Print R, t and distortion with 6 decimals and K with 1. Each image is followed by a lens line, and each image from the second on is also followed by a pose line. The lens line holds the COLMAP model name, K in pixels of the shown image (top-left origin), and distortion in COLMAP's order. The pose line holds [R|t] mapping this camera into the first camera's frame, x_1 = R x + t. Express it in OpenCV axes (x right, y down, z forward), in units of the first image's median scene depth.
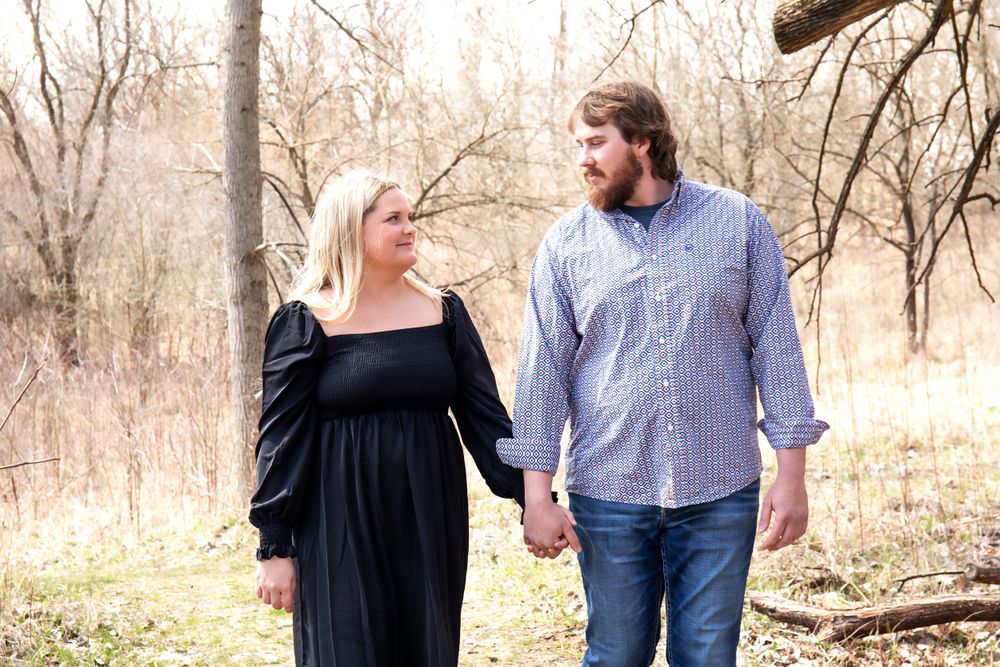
lens RADIAL K [[1804.8, 0, 500.0], [0, 1804.8, 333.5], [0, 0, 1]] dist [0.032768, 0.244273]
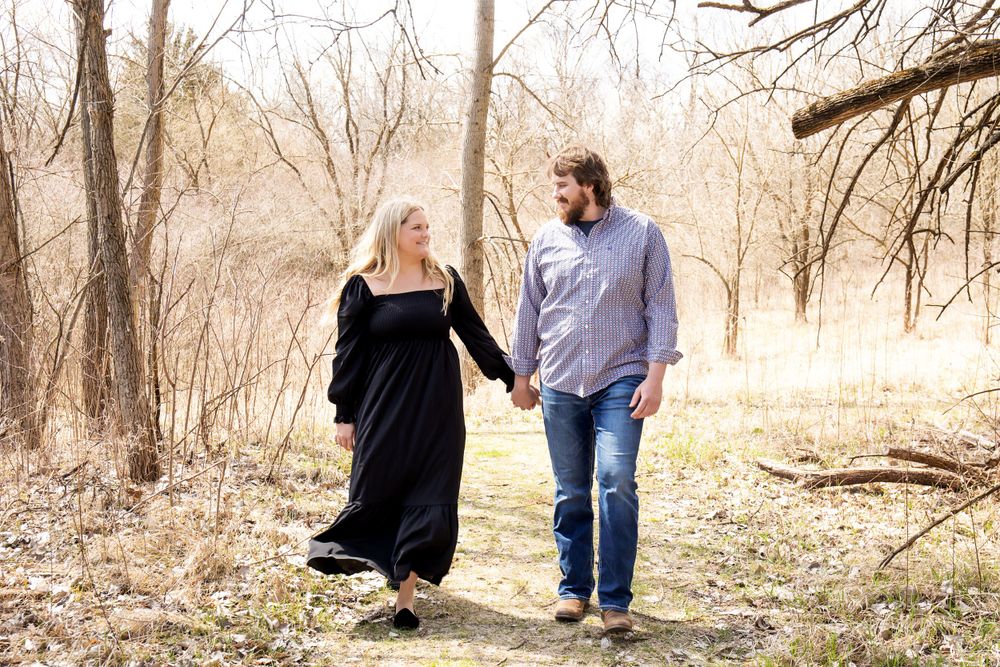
lens RADIAL K [[1350.5, 0, 500.0], [0, 1350.5, 333.5], [0, 0, 1]] dist [-0.017882, -0.017848]
pose [[0.992006, 0.060044, -0.110994, 0.018539], [-0.058207, 0.998110, 0.019716, 0.009616], [0.111968, -0.013098, 0.993626, -0.158610]]
